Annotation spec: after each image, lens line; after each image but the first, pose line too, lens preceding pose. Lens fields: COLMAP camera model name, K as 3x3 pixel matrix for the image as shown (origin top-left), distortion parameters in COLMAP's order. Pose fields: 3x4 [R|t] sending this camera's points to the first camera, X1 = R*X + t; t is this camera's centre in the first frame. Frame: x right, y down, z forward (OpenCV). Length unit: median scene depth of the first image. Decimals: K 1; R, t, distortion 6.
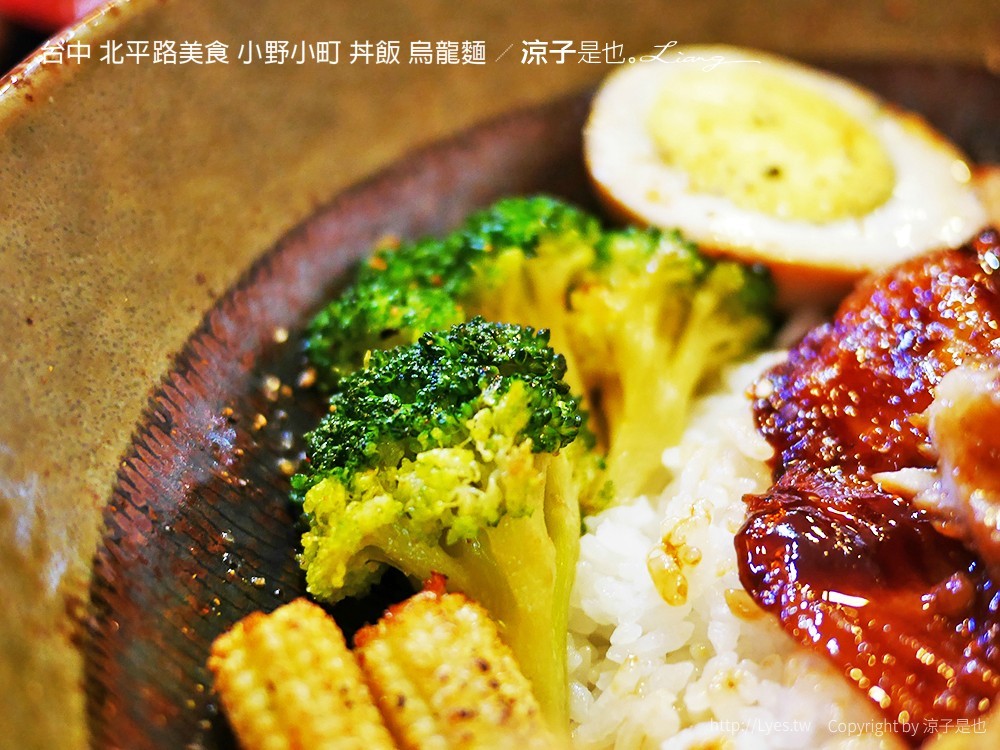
lens RADIAL K [[1705.0, 0, 500.0], [0, 1705.0, 375.0], [0, 0, 1]] dist [0.009317, -0.211726]
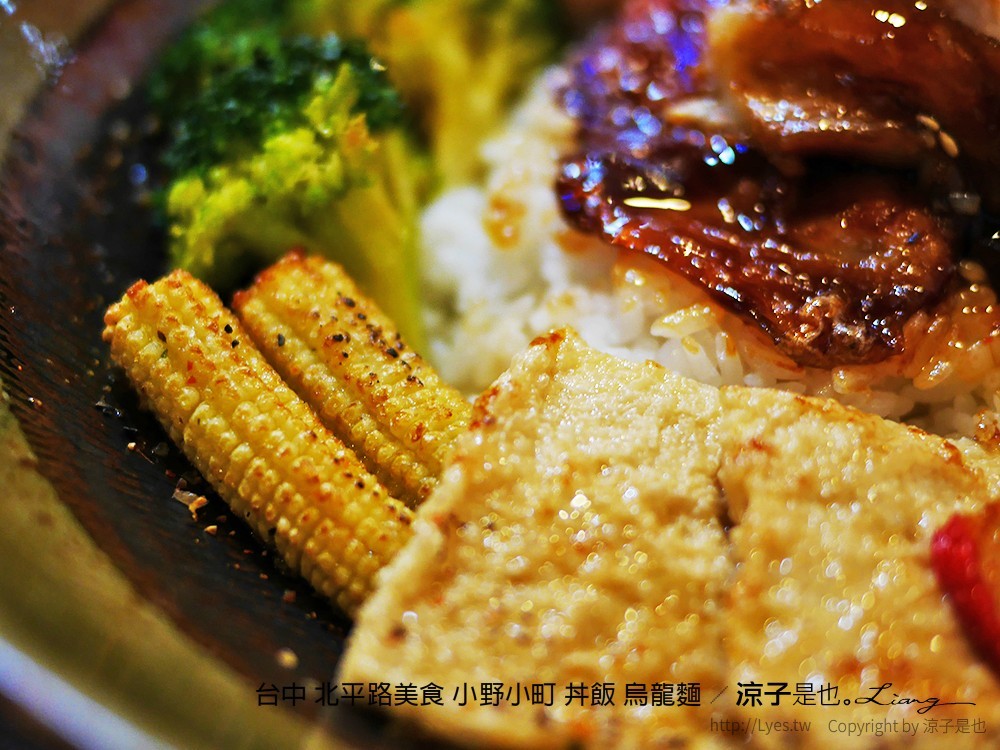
lens RADIAL K [[1705.0, 0, 500.0], [0, 1705.0, 375.0], [0, 0, 1]] dist [0.009317, -0.211726]
pose [[0.984380, -0.136521, 0.111164, -0.041596], [0.140736, 0.989563, -0.030959, 0.255997], [-0.105777, 0.046120, 0.993320, -0.122324]]
